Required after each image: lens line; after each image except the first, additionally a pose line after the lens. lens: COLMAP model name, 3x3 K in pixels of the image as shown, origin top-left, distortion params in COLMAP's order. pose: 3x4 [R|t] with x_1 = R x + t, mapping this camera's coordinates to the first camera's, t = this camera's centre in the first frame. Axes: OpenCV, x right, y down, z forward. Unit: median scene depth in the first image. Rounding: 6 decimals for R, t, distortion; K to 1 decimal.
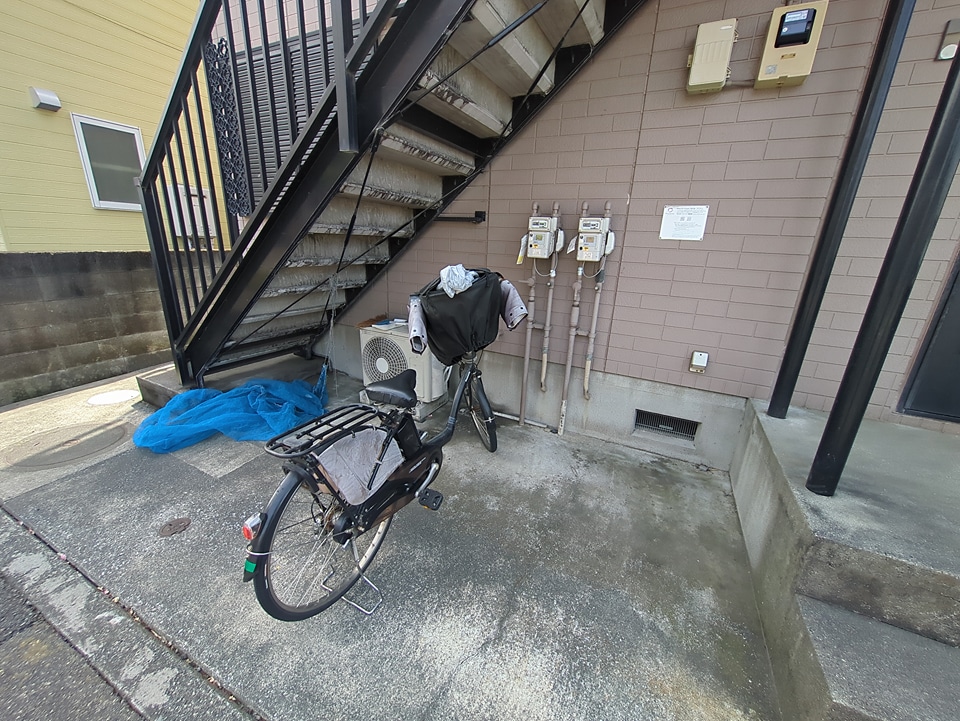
lens RADIAL K [[378.4, 0, 480.0], [0, 378.4, 359.1], [0, 0, 1]] dist [0.001126, 0.000644]
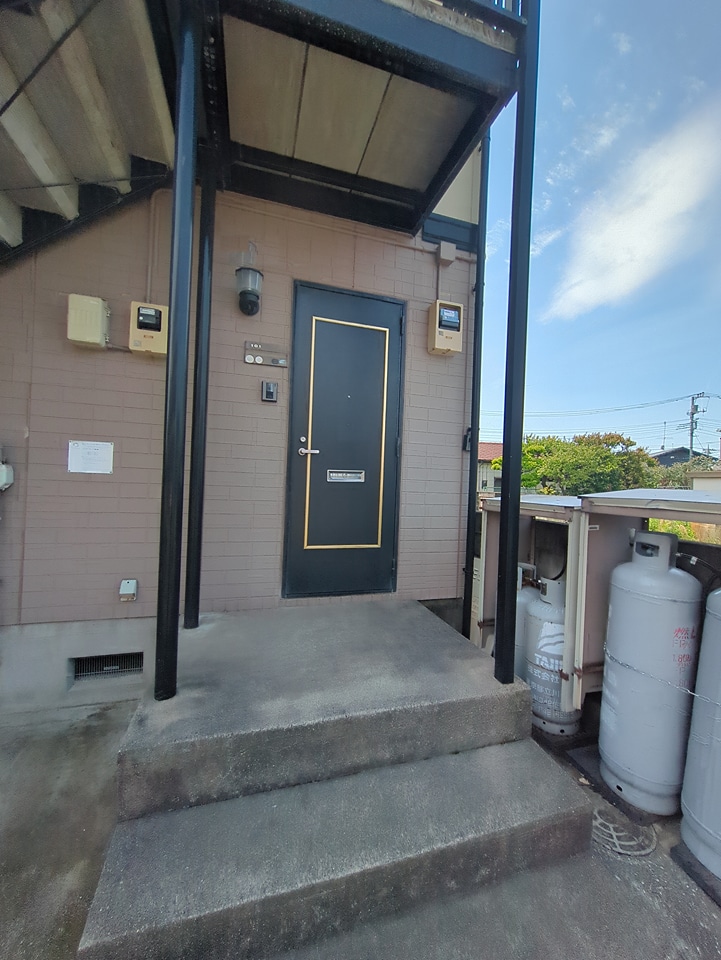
lens RADIAL K [[378.4, 0, 361.2], [0, 378.4, 479.9], [0, 0, 1]] dist [0.001126, 0.000644]
pose [[0.724697, -0.015191, 0.688900, 0.399146], [0.201526, 0.960717, -0.190813, 0.051670], [-0.658939, 0.277113, 0.699291, -0.215309]]
